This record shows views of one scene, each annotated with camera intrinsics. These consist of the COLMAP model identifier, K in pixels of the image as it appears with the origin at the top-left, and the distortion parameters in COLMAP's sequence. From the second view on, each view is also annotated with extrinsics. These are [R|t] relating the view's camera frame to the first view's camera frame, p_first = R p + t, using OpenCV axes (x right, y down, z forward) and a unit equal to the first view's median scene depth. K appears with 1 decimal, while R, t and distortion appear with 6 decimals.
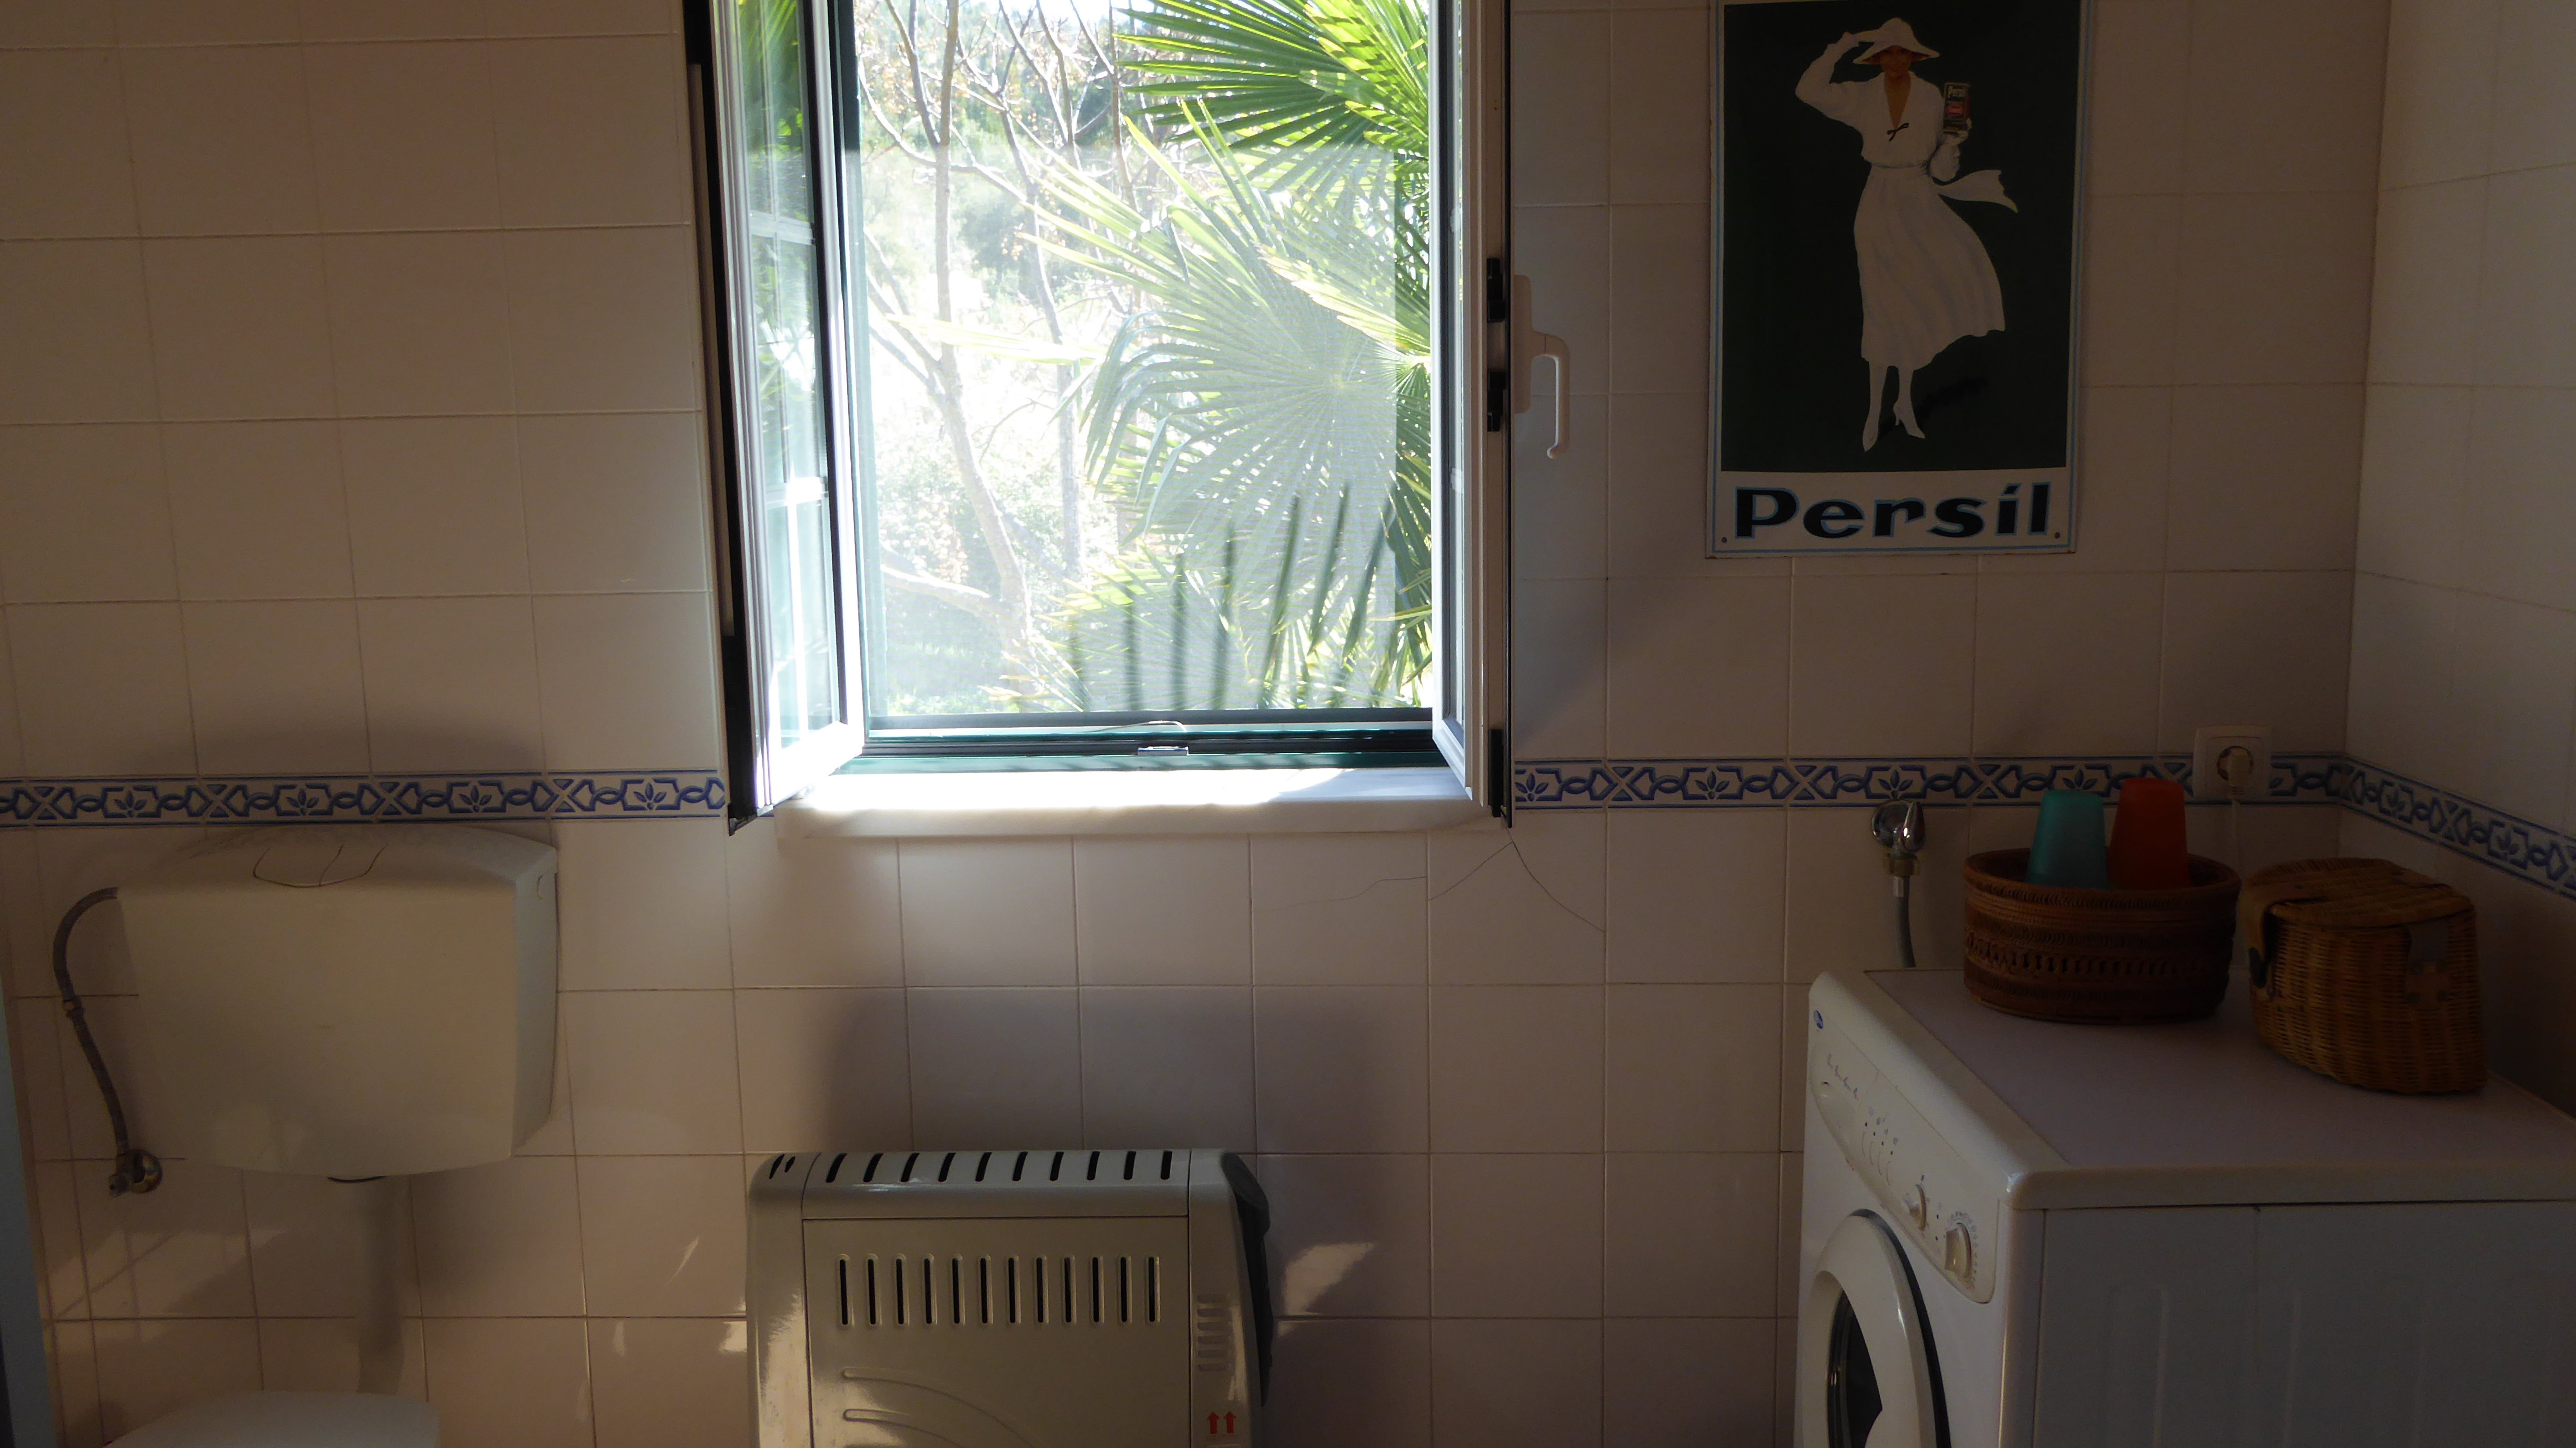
lens RADIAL K [[2146.8, 0, 1293.6], [0, 2146.8, 718.6], [0, 0, 1]] dist [0.004516, 0.001210]
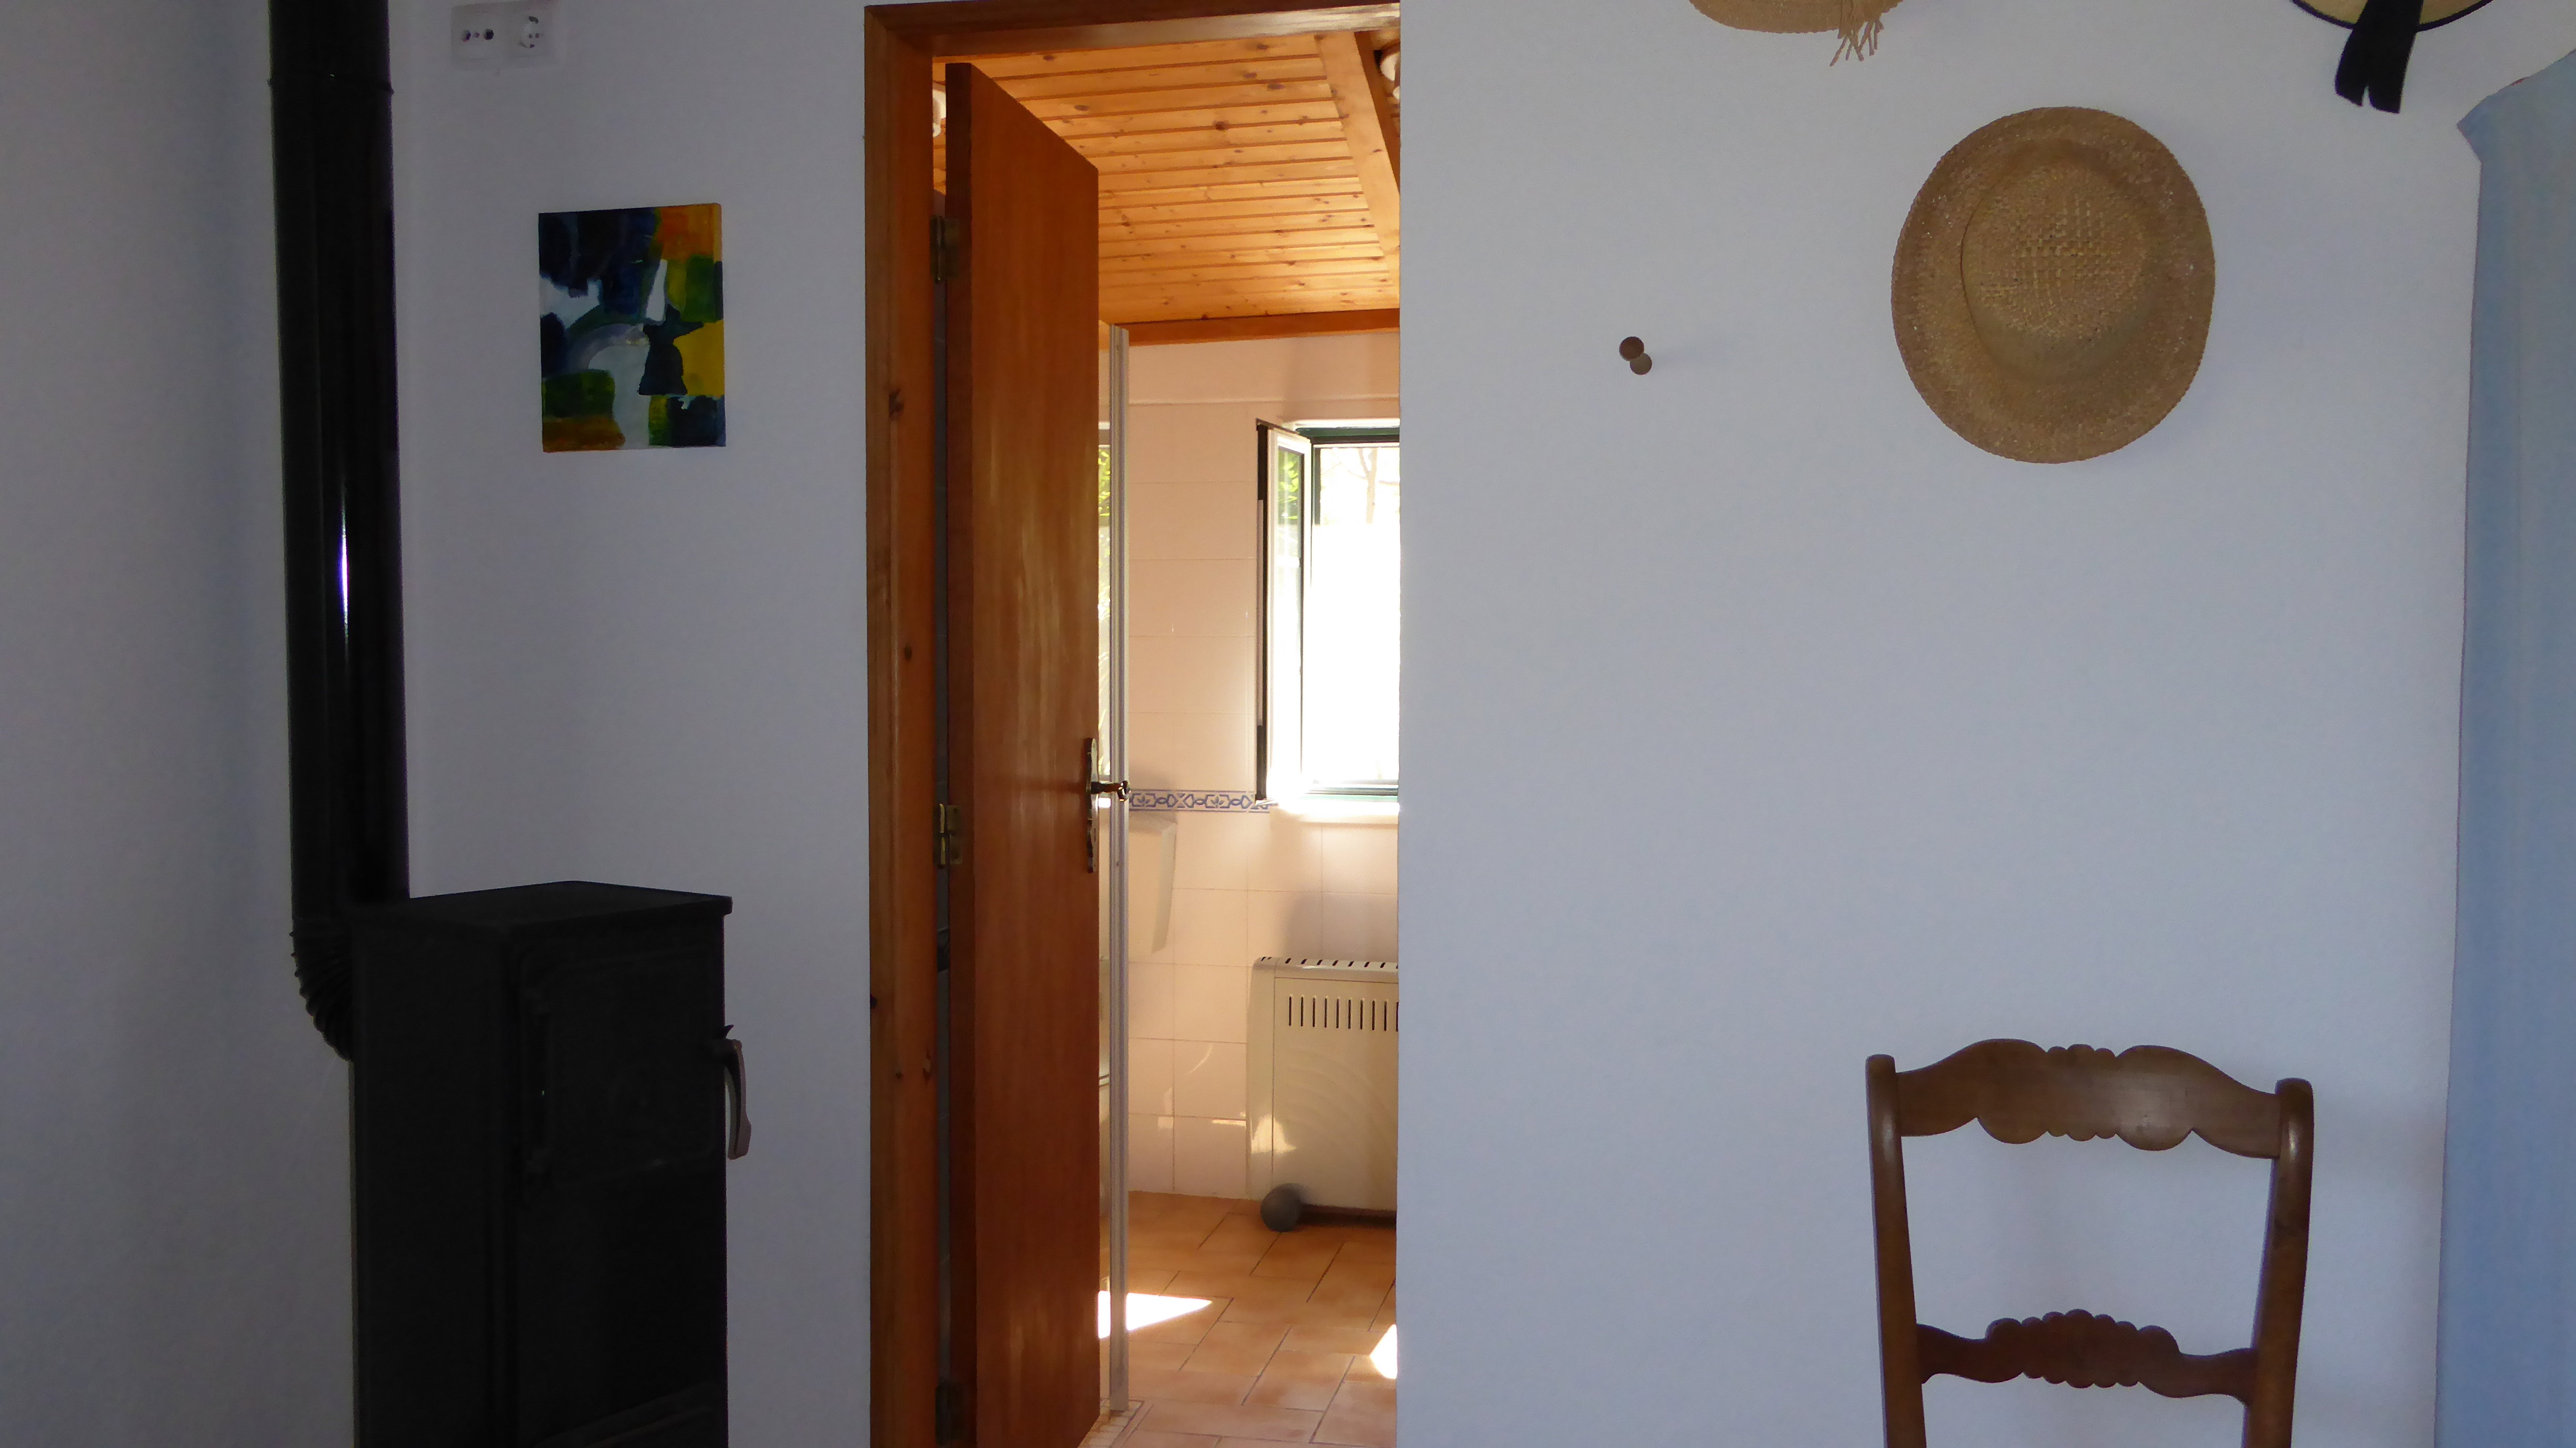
lens RADIAL K [[2146.8, 0, 1293.6], [0, 2146.8, 718.6], [0, 0, 1]] dist [0.004516, 0.001210]
pose [[0.976646, 0.035143, -0.211961, 0.266193], [-0.053013, 0.995446, -0.079225, 0.126582], [0.208211, 0.088611, 0.974062, -1.240601]]
